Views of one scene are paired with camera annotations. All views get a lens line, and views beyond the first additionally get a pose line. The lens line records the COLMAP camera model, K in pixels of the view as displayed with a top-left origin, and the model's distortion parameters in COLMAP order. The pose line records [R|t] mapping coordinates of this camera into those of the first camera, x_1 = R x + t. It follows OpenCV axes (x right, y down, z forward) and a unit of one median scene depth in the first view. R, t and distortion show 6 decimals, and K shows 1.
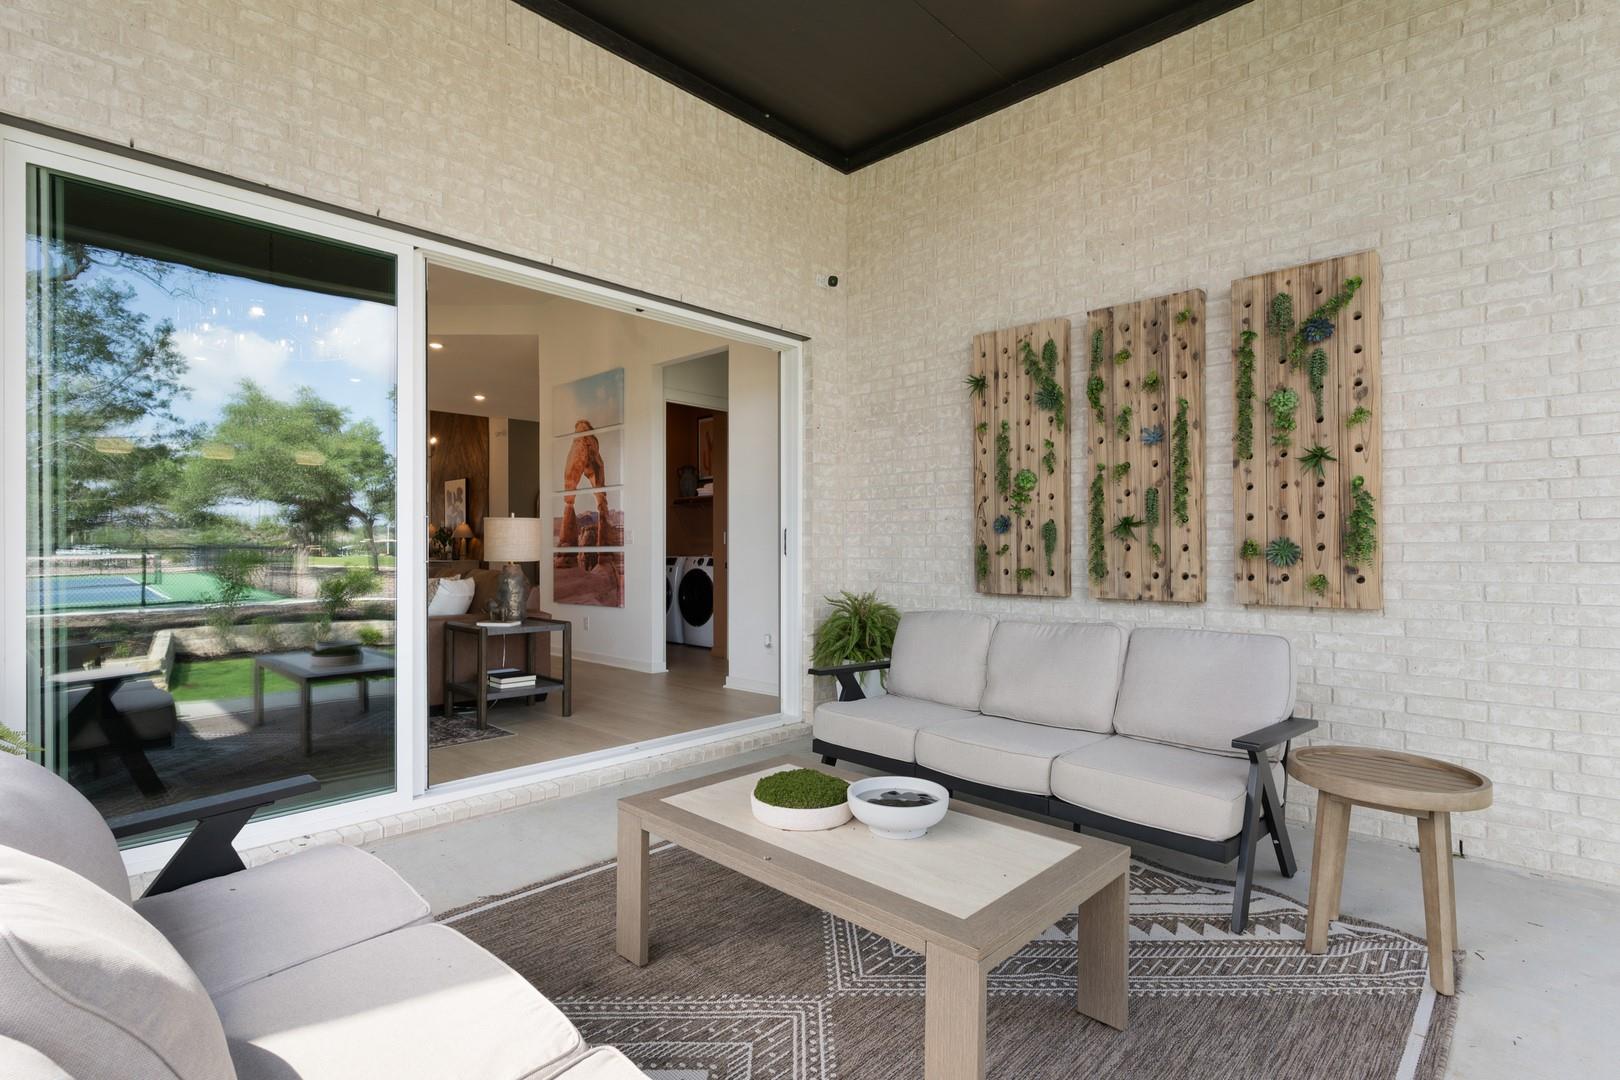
lens RADIAL K [[797.3, 0, 804.8], [0, 797.3, 546.8], [0, 0, 1]] dist [0.011338, -0.002216]
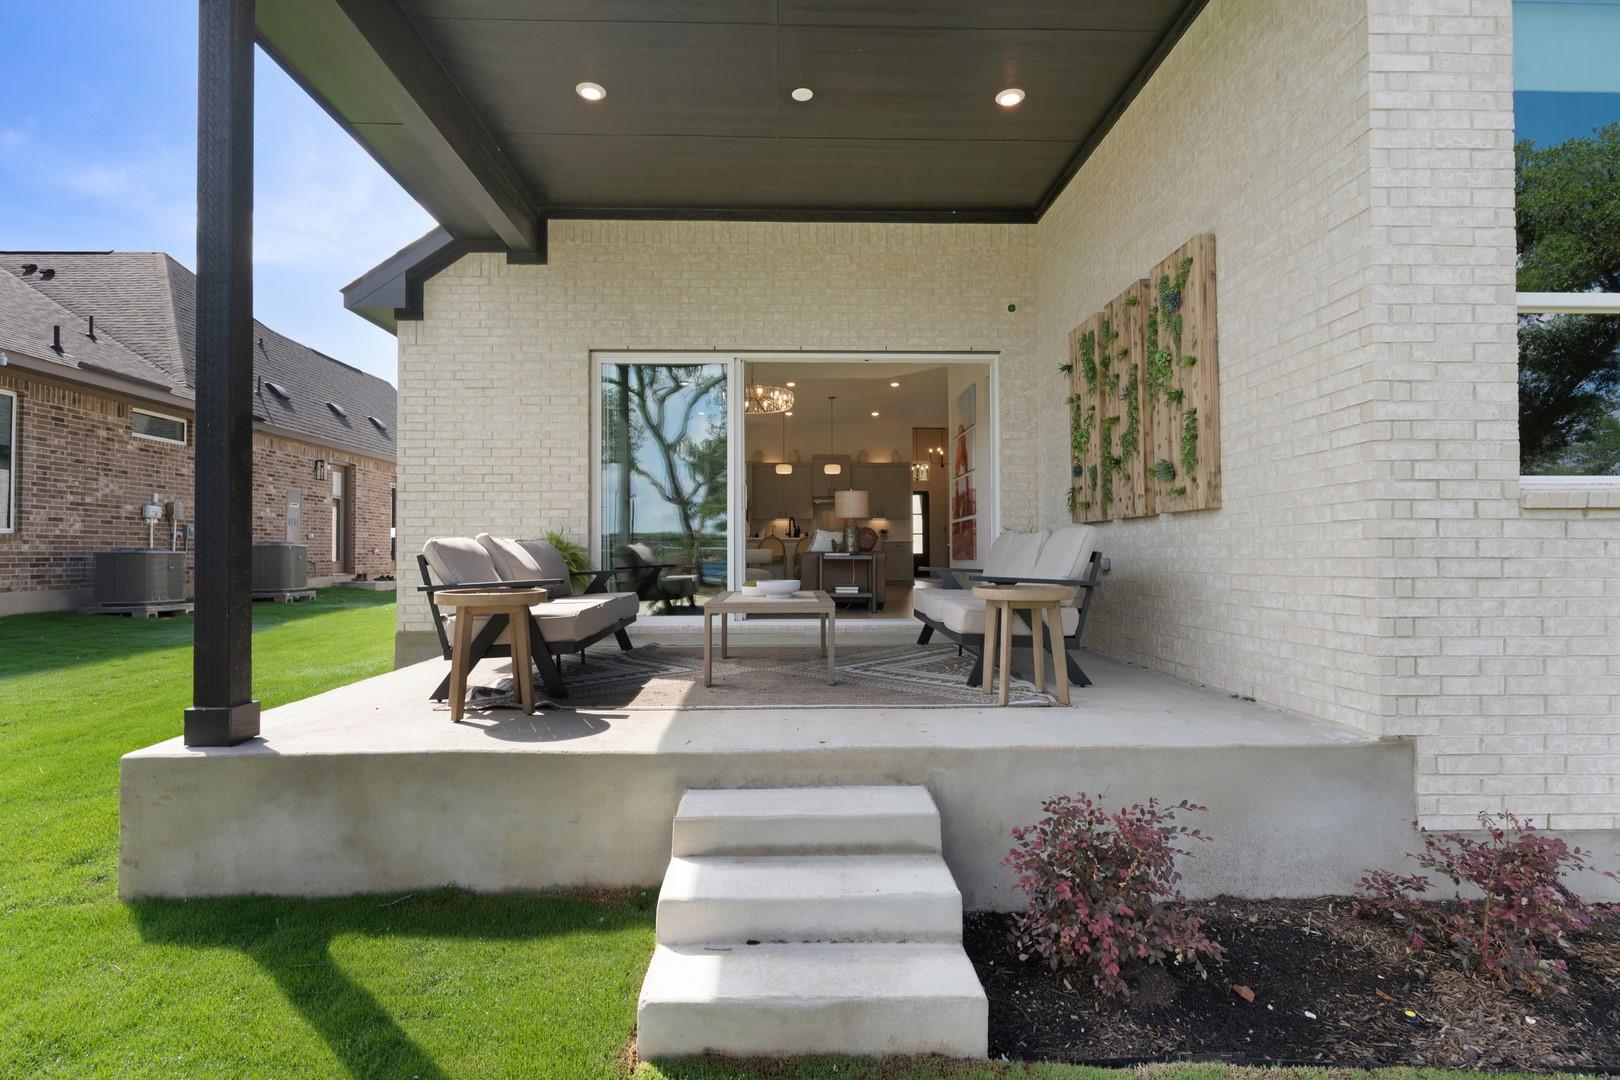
lens RADIAL K [[797.3, 0, 811.3], [0, 797.3, 540.7], [0, 0, 1]] dist [0.011338, -0.002216]
pose [[0.714694, -0.016078, -0.699252, 0.935217], [0.004109, 0.999815, -0.018789, 0.122381], [0.699425, 0.010555, 0.714628, -0.296331]]
